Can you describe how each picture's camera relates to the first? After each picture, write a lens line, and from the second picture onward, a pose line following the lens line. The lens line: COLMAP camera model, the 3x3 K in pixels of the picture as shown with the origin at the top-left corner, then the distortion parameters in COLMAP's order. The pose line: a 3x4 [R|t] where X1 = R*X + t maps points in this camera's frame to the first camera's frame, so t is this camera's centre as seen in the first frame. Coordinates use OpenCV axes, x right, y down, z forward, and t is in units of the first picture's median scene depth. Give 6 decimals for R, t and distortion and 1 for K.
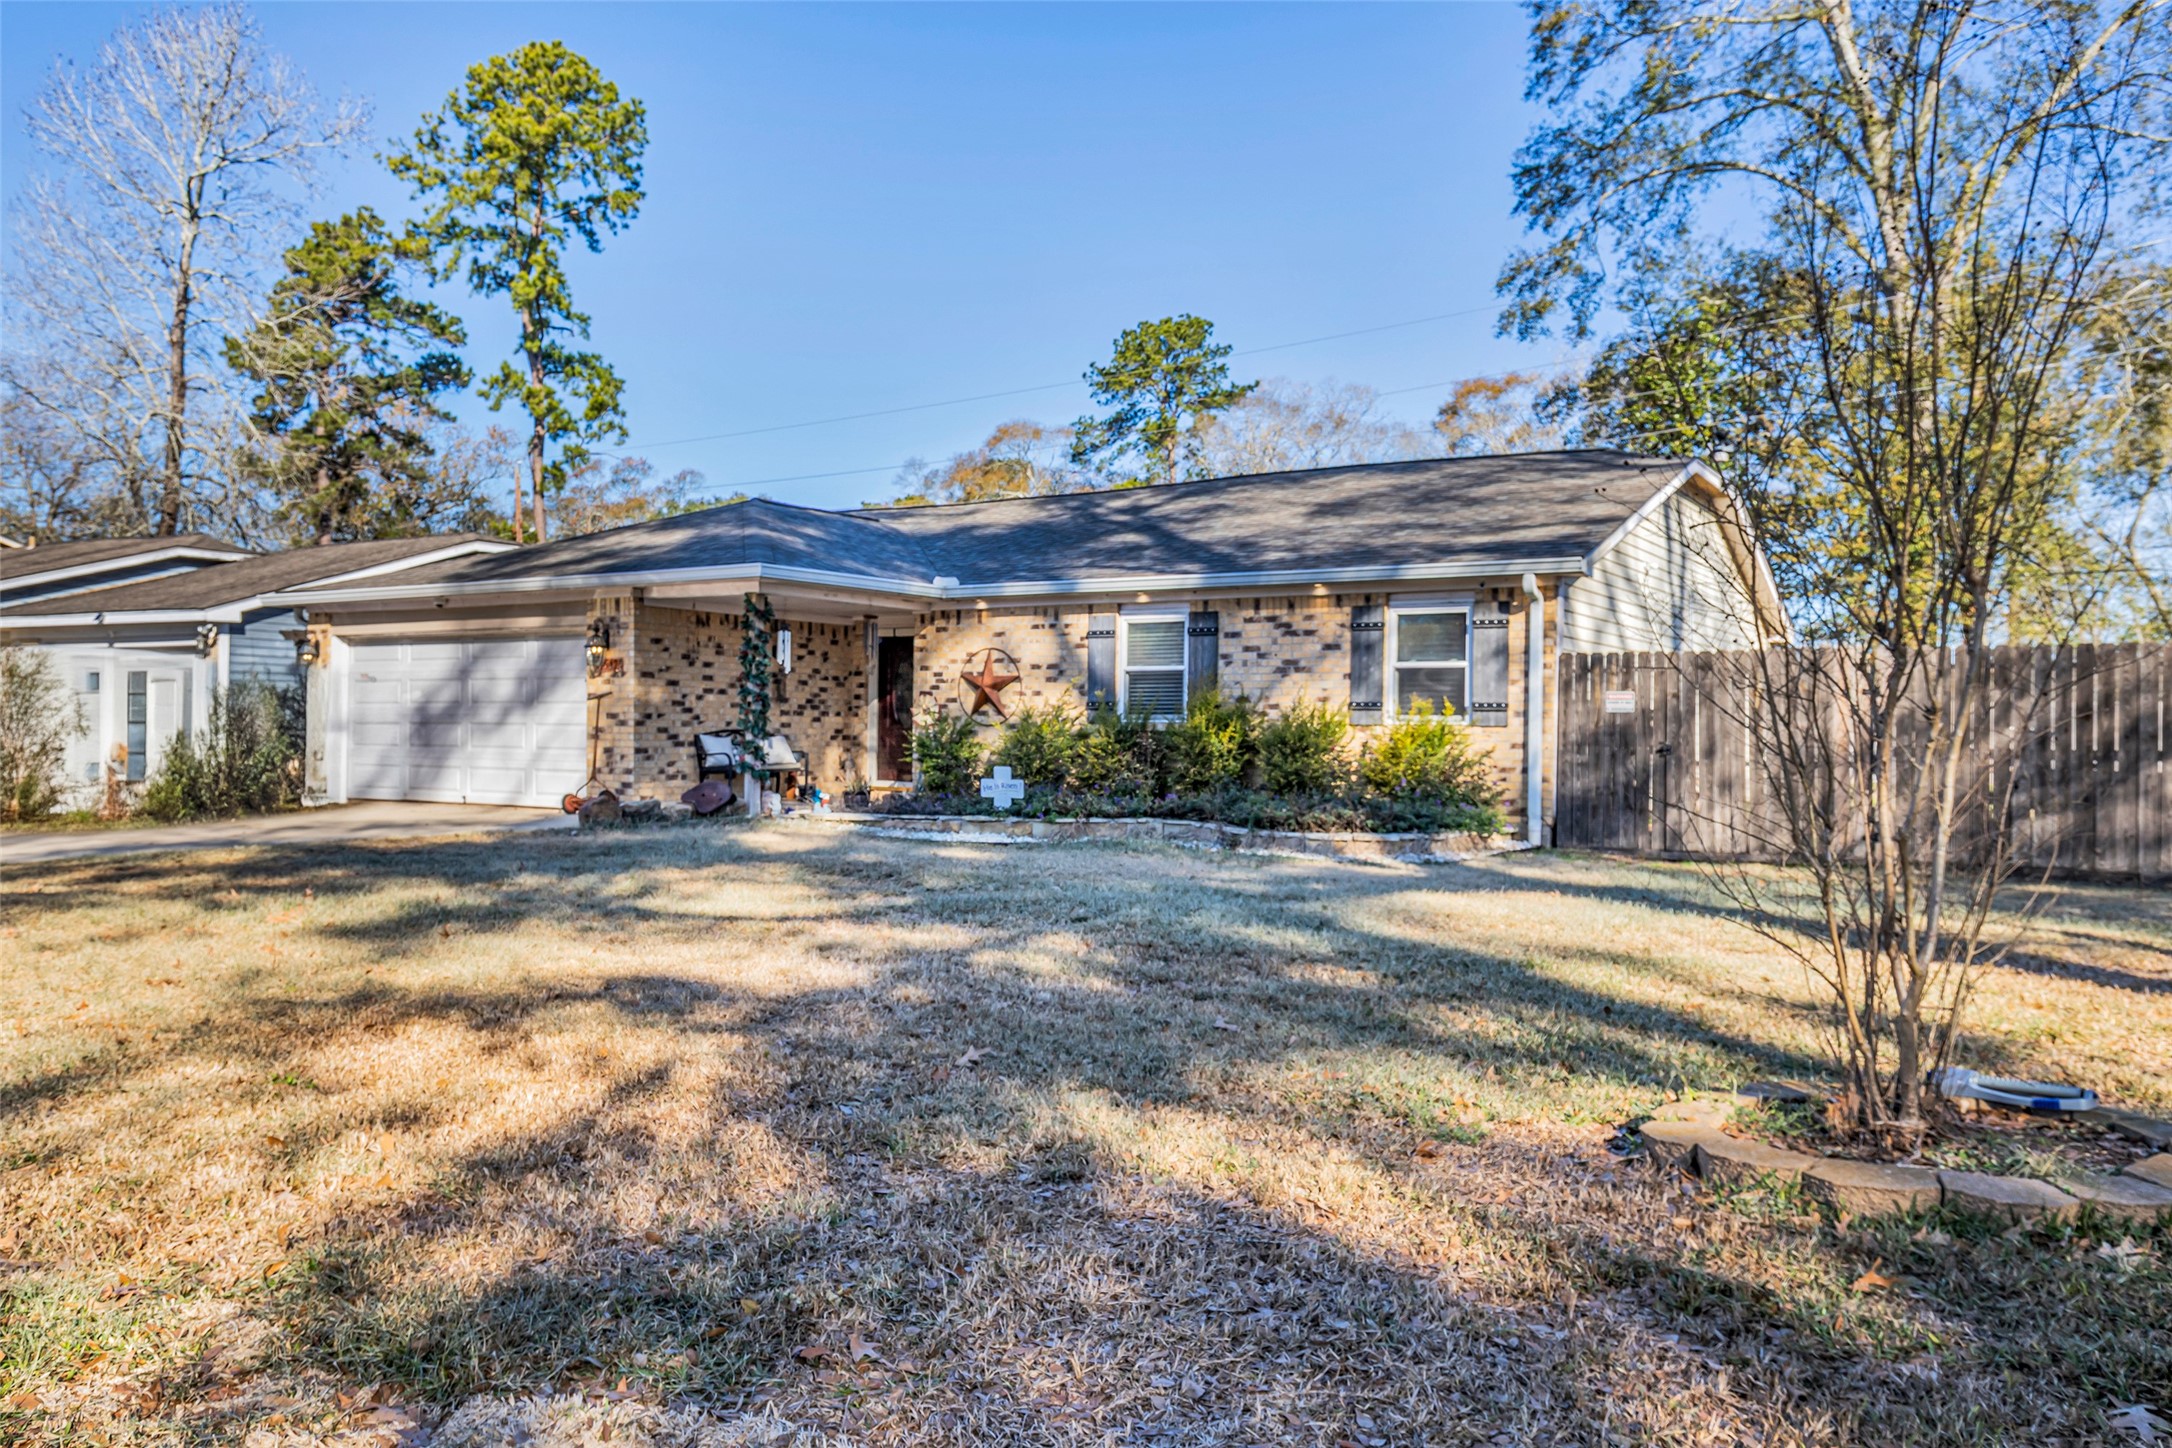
lens RADIAL K [[1645.5, 0, 1085.3], [0, 1645.5, 725.5], [0, 0, 1]] dist [0.000786, 0.000000]
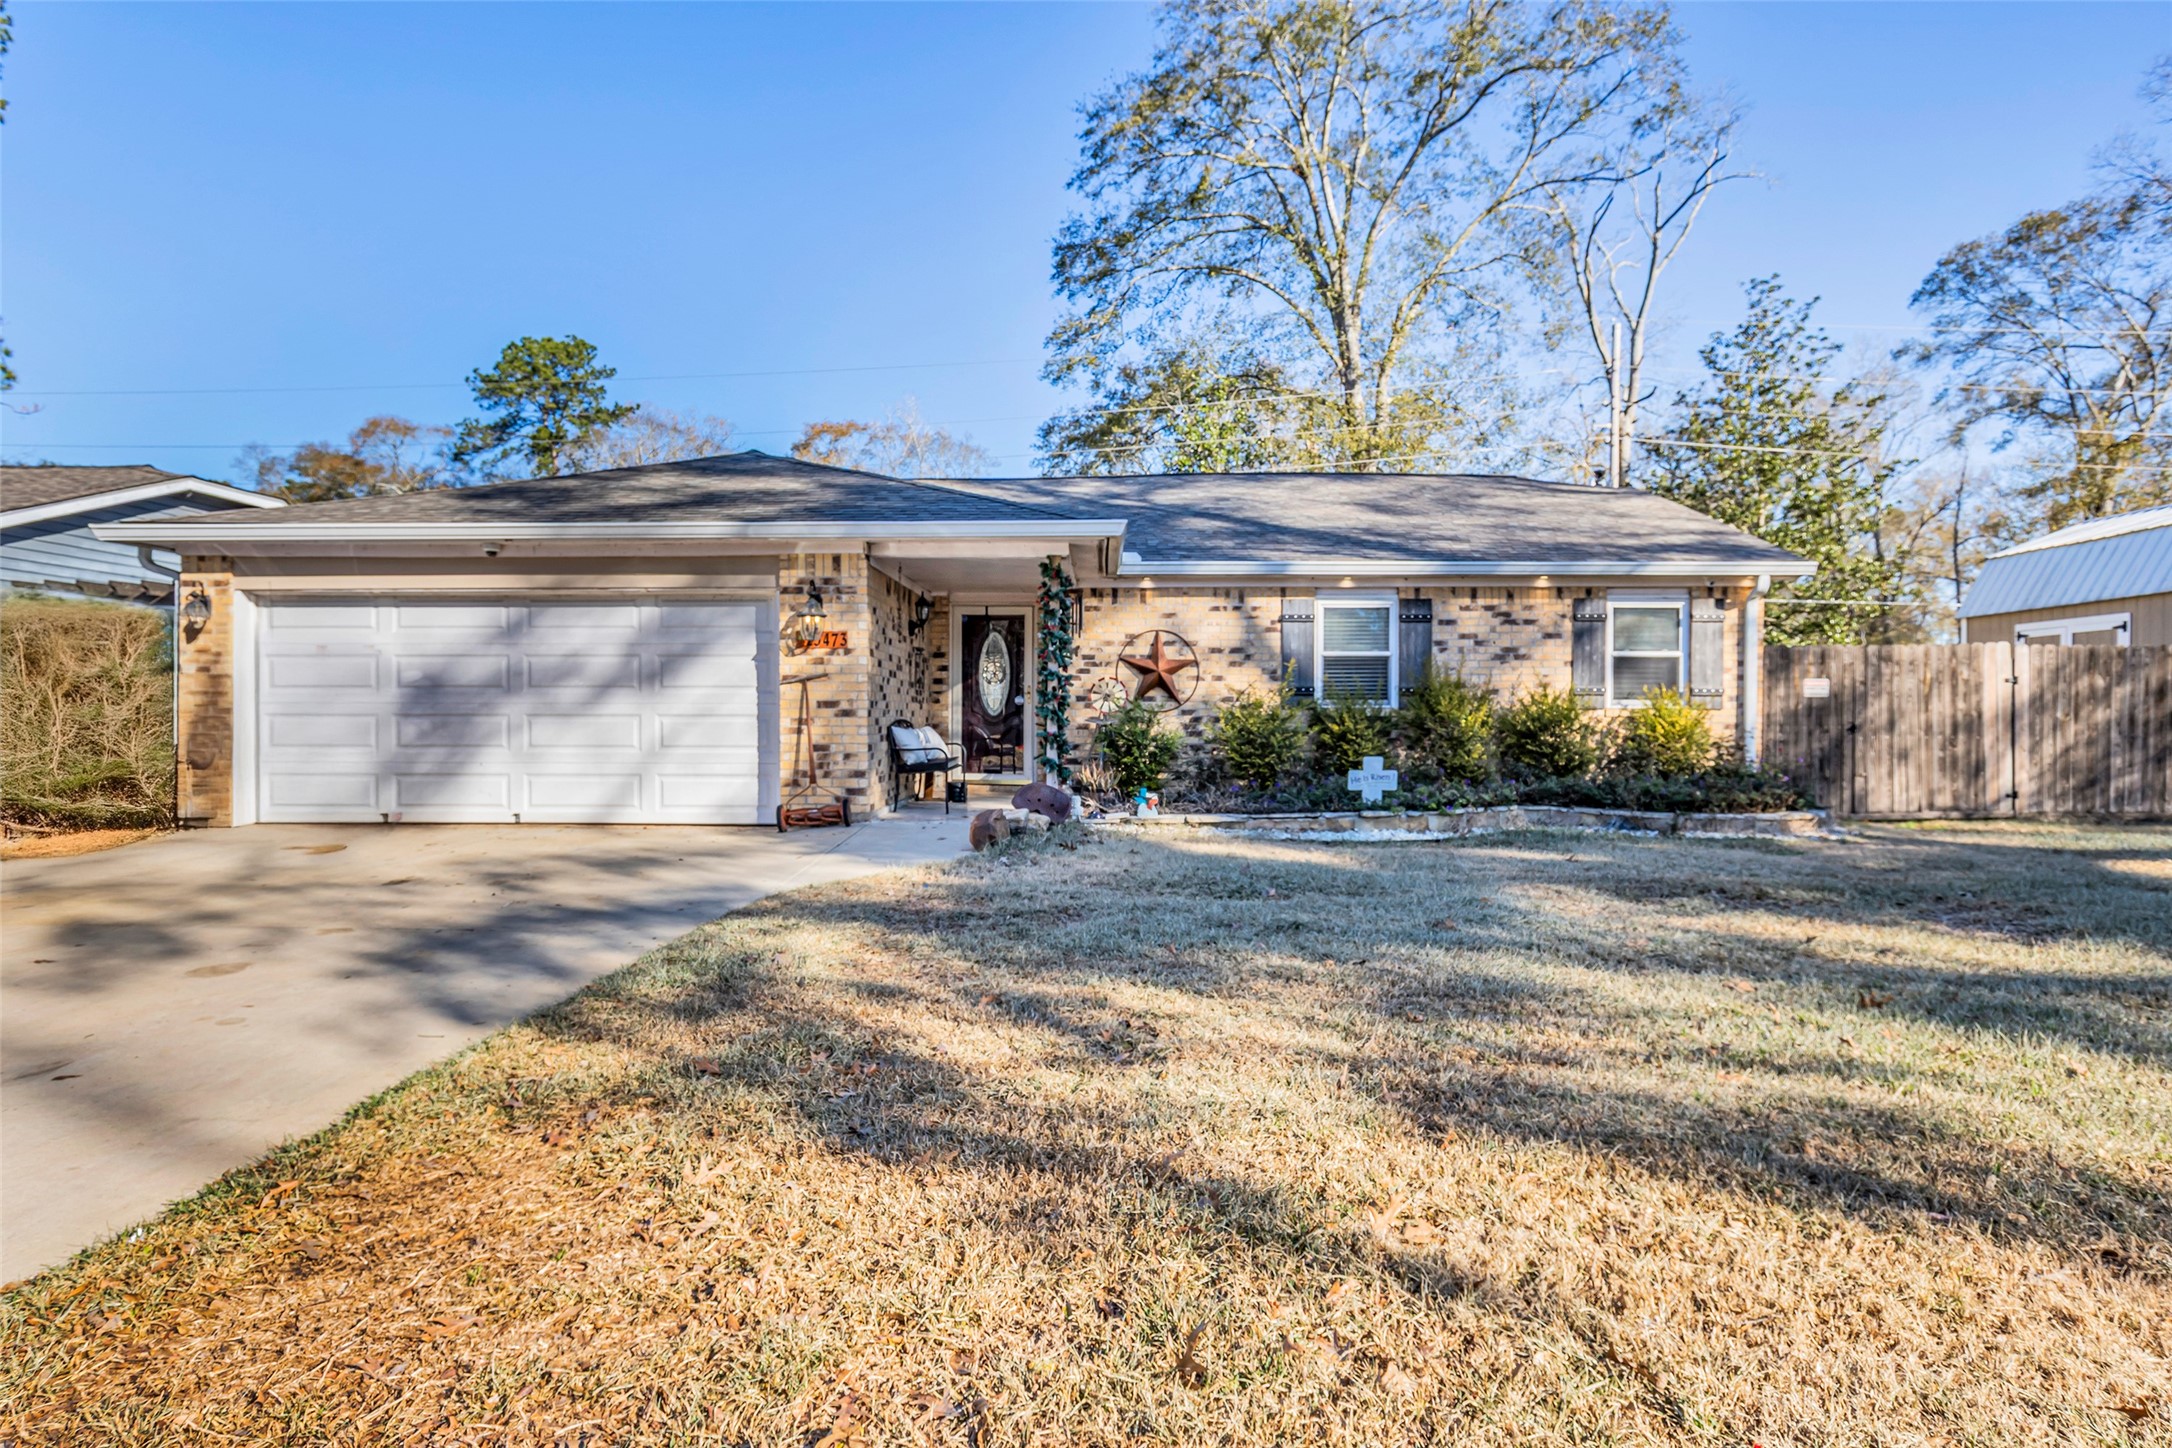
lens RADIAL K [[1289.4, 0, 1086.1], [0, 1289.4, 721.8], [0, 0, 1]] dist [-0.003642, 0.000535]
pose [[0.853543, -0.012927, 0.520862, -0.501312], [0.006315, 0.999875, 0.014467, -0.005478], [-0.520985, -0.009059, 0.853518, 0.408403]]
